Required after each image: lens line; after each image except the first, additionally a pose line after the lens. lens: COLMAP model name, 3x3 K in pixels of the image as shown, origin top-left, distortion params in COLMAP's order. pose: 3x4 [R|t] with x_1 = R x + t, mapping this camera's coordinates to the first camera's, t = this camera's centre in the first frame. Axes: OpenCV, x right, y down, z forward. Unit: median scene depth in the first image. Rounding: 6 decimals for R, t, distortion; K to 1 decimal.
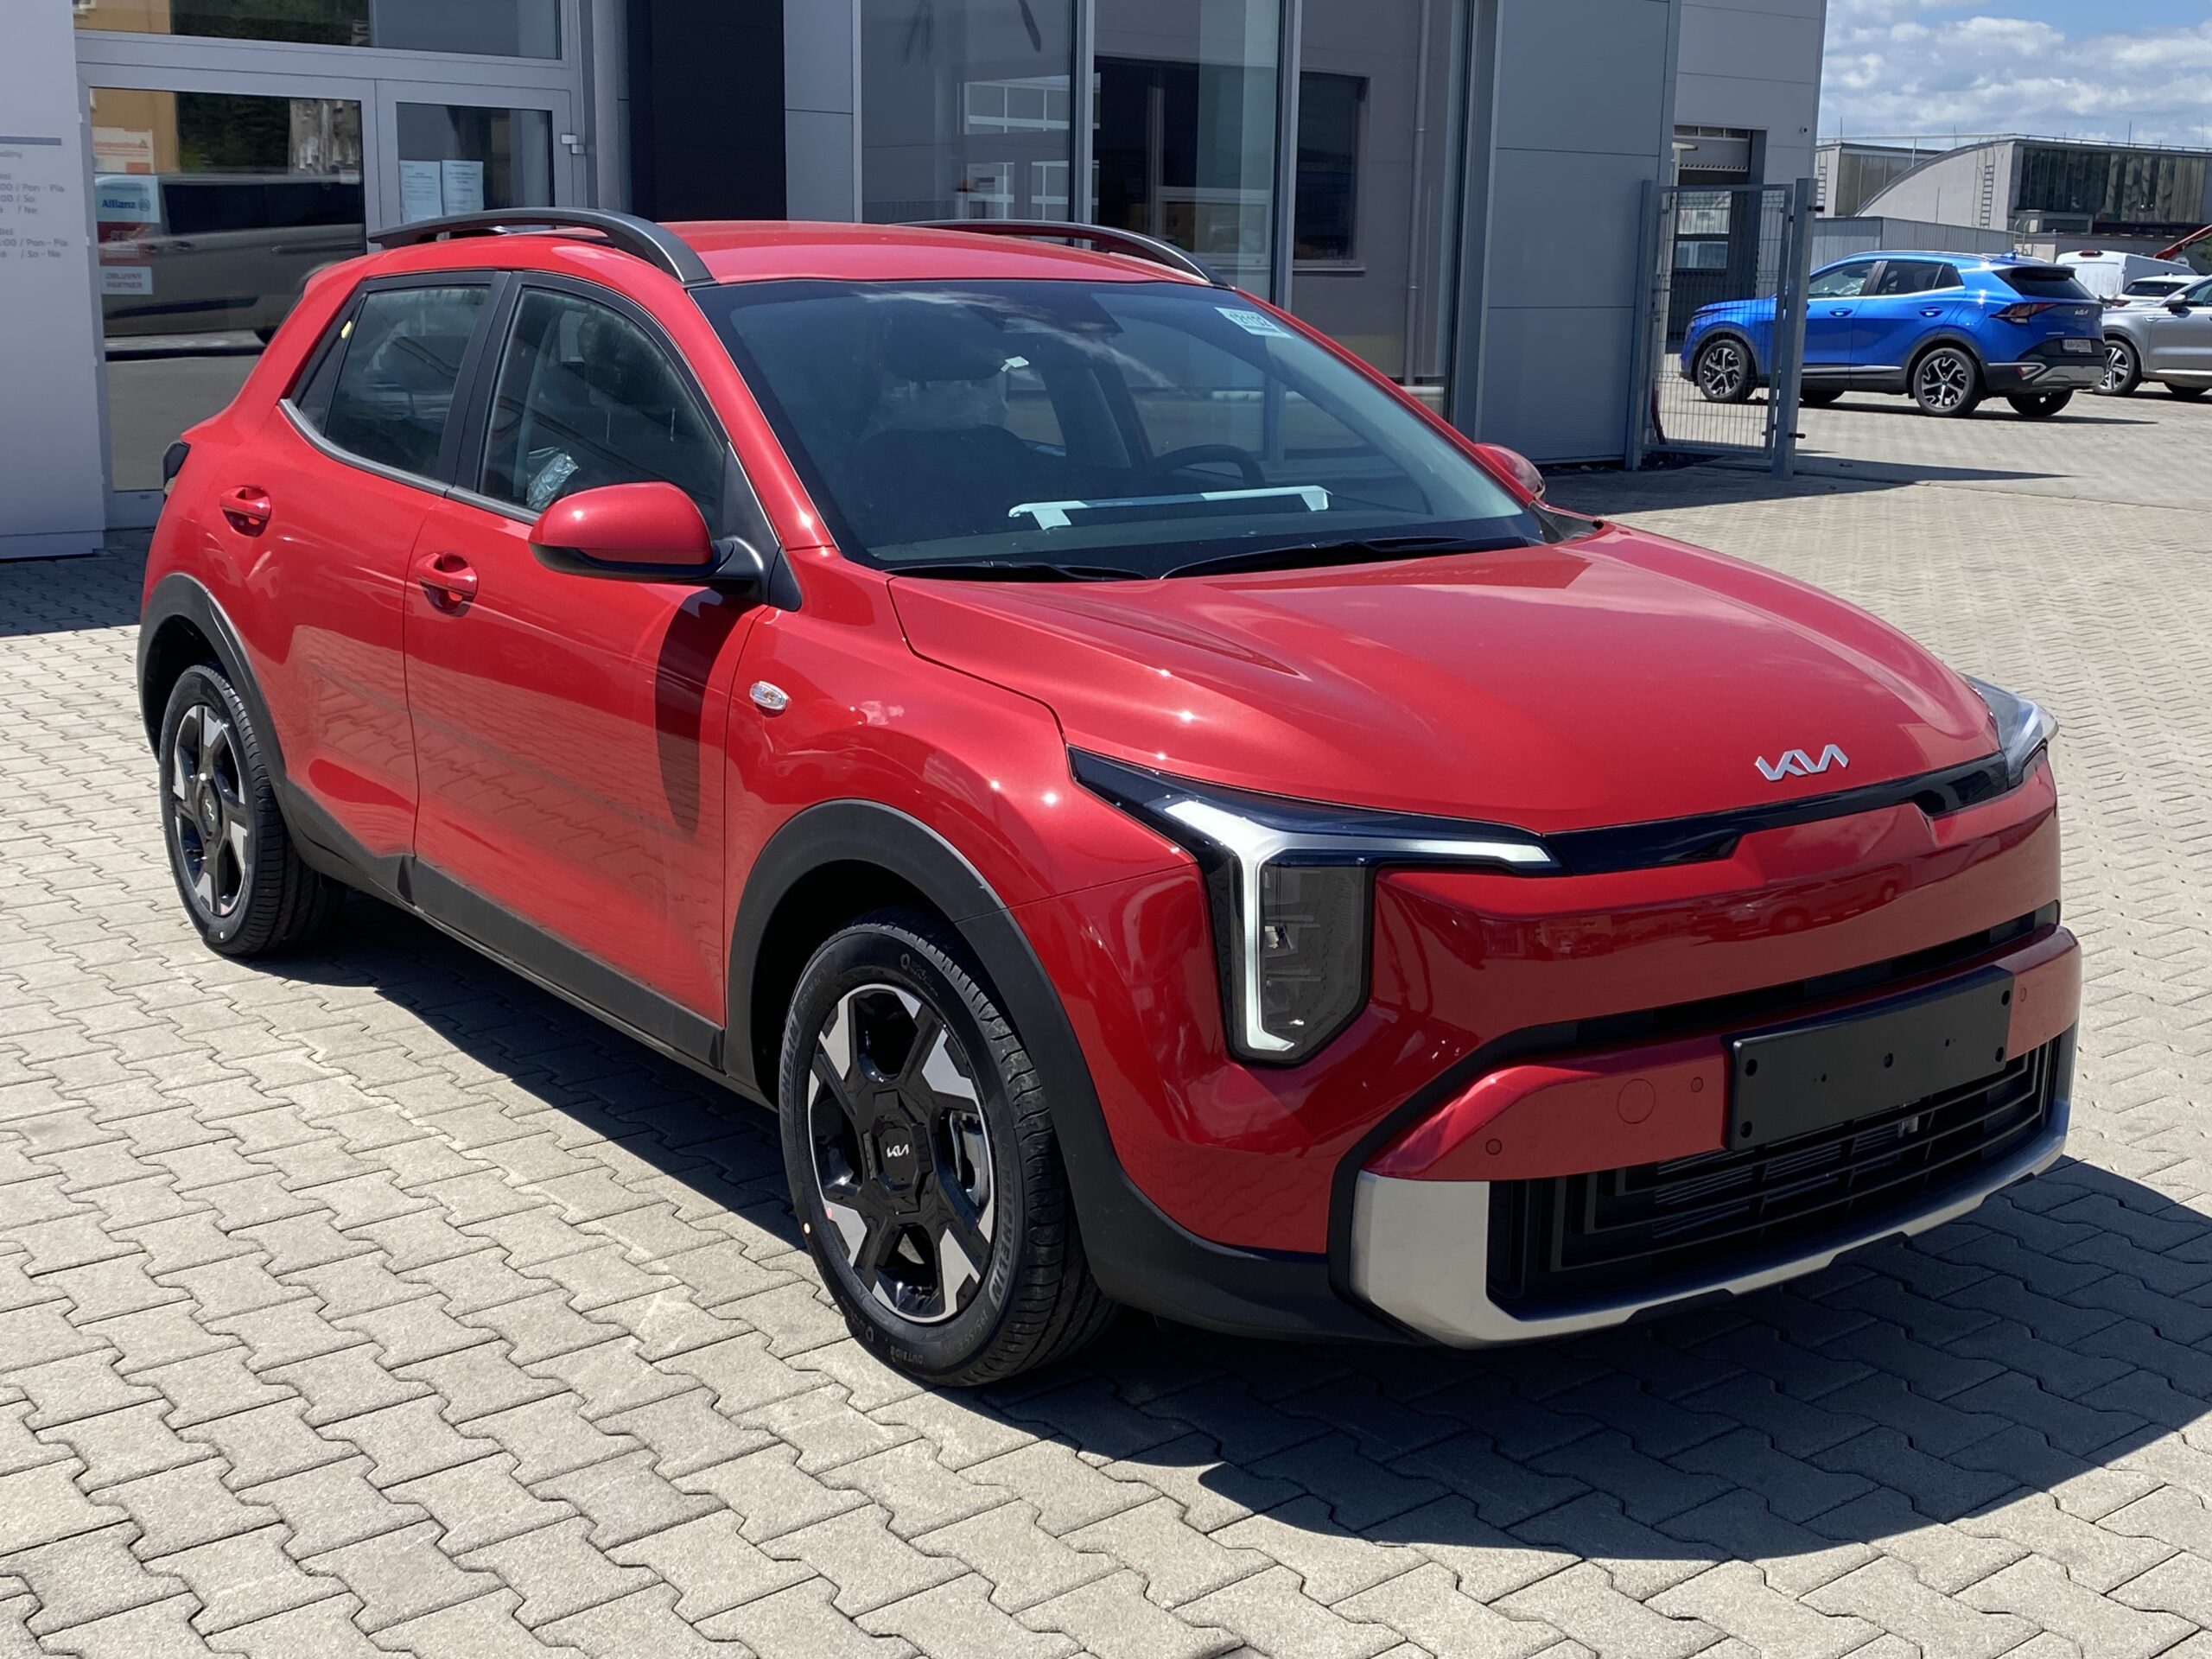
lens RADIAL K [[2485.3, 0, 1120.8], [0, 2485.3, 819.8], [0, 0, 1]] dist [0.020517, 0.000000]
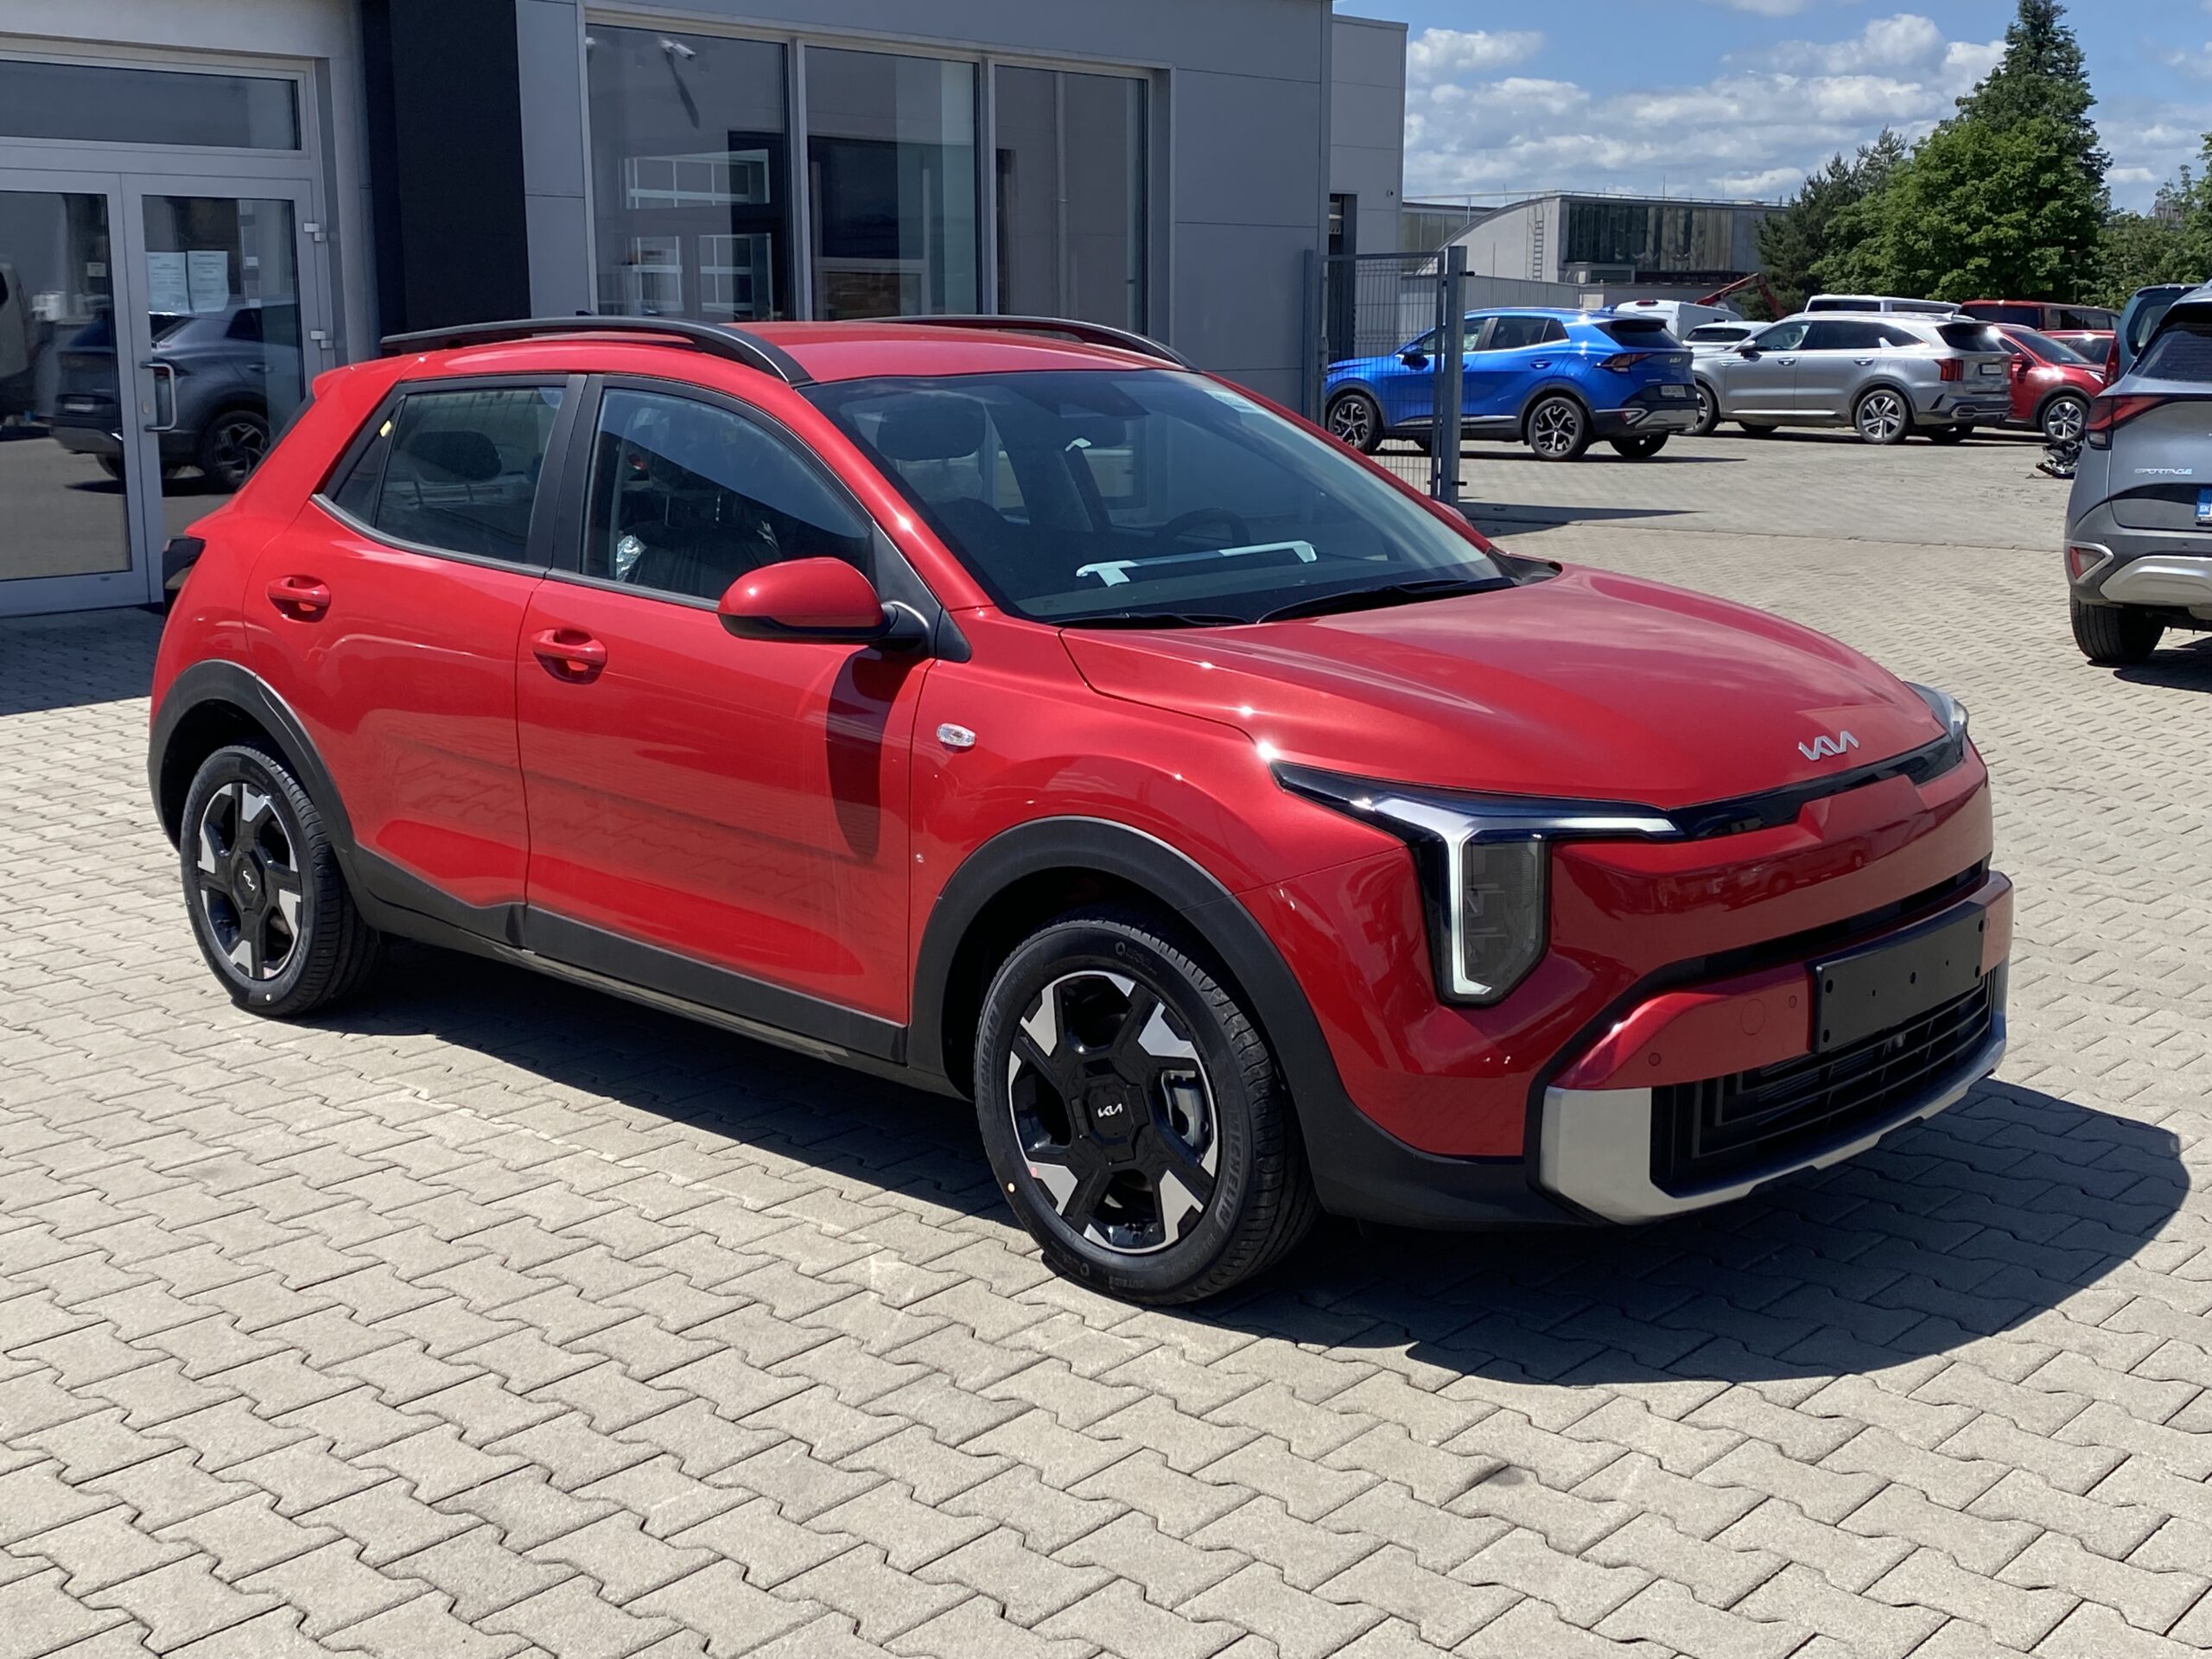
lens RADIAL K [[2485.3, 0, 1106.5], [0, 2485.3, 841.5], [0, 0, 1]] dist [0.020517, 0.000000]
pose [[0.986794, -0.052823, 0.153124, -0.245574], [0.055128, 0.998420, -0.010845, 0.016278], [-0.152309, 0.019143, 0.988147, -0.159269]]
